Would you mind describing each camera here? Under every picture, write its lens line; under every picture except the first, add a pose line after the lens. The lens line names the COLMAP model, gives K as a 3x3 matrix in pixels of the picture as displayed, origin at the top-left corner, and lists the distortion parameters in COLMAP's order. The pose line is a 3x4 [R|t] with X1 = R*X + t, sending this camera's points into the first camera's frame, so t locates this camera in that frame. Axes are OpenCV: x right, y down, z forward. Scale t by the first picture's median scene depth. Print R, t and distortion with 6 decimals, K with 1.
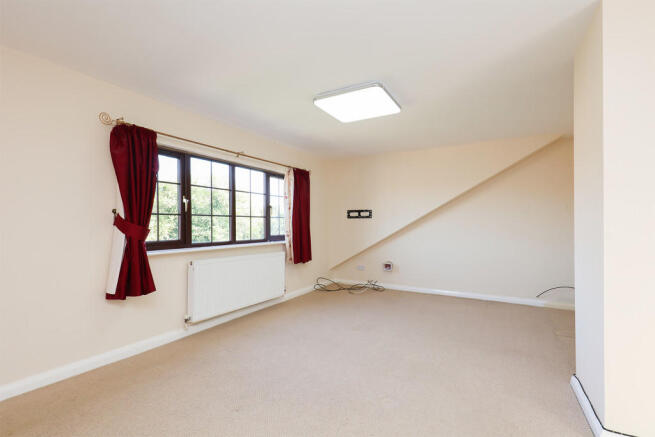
lens RADIAL K [[298.7, 0, 327.4], [0, 298.7, 222.3], [0, 0, 1]] dist [-0.001861, -0.000323]
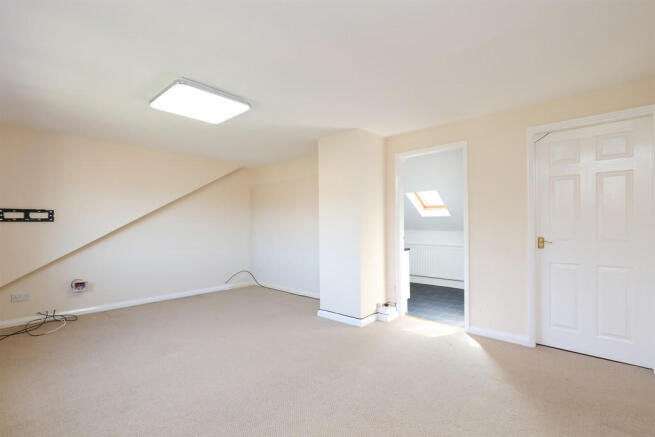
lens RADIAL K [[298.7, 0, 327.2], [0, 298.7, 221.5], [0, 0, 1]] dist [-0.001861, -0.000323]
pose [[0.210157, 0.011401, 0.977601, -0.893069], [0.003130, 0.999919, -0.012335, -0.008426], [-0.977663, 0.005652, 0.210104, 0.489544]]
